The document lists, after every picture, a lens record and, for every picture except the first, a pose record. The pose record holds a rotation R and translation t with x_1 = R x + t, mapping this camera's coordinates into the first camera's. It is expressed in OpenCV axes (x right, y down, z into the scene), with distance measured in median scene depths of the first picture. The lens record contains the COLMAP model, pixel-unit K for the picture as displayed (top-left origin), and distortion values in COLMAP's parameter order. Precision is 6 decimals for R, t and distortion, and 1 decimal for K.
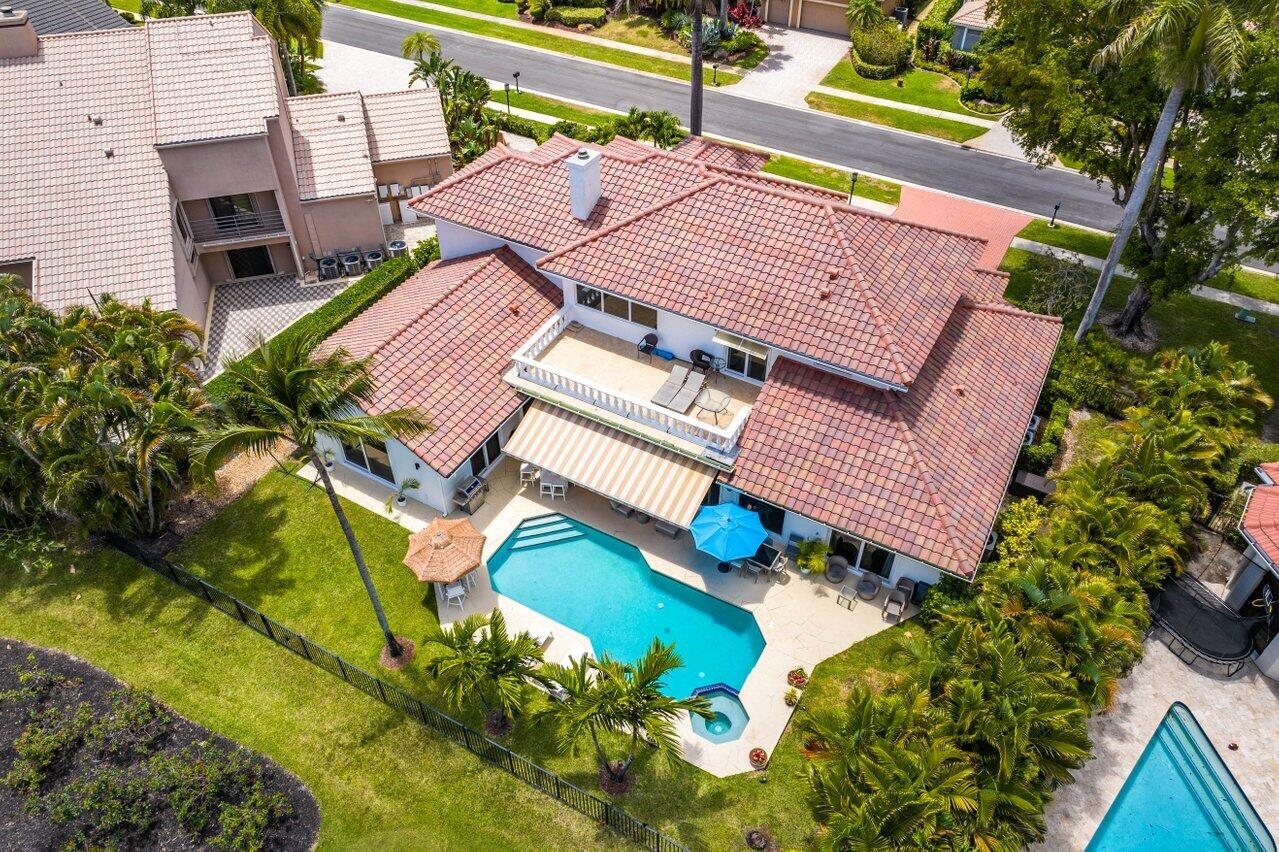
lens RADIAL K [[903.7, 0, 639.5], [0, 903.7, 426.0], [0, 0, 1]] dist [-0.023273, 0.001368]
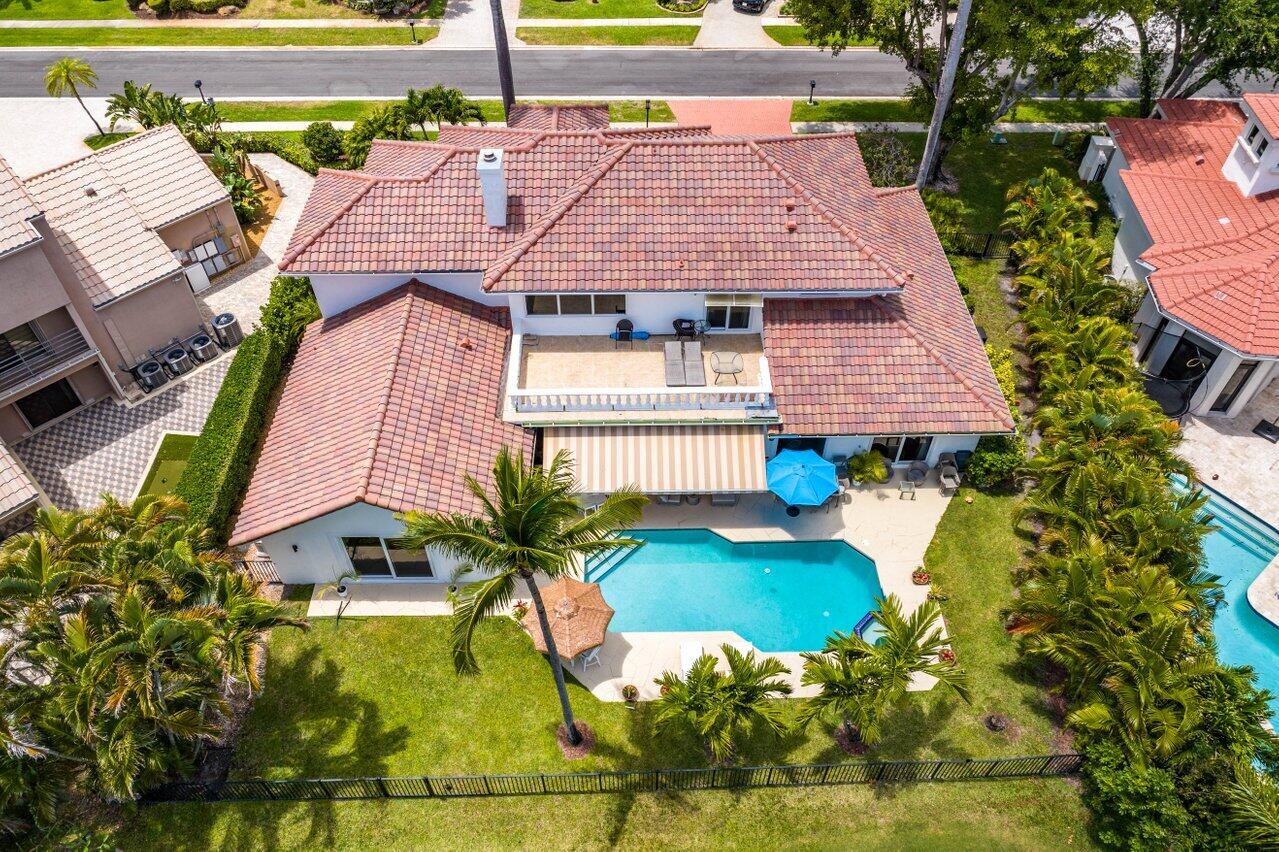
lens RADIAL K [[903.7, 0, 639.5], [0, 903.7, 426.0], [0, 0, 1]] dist [-0.023273, 0.001368]
pose [[0.859413, -0.370787, 0.352032, -0.357258], [0.340469, 0.928695, 0.146990, -0.134668], [-0.381432, -0.006470, 0.924374, 0.109834]]
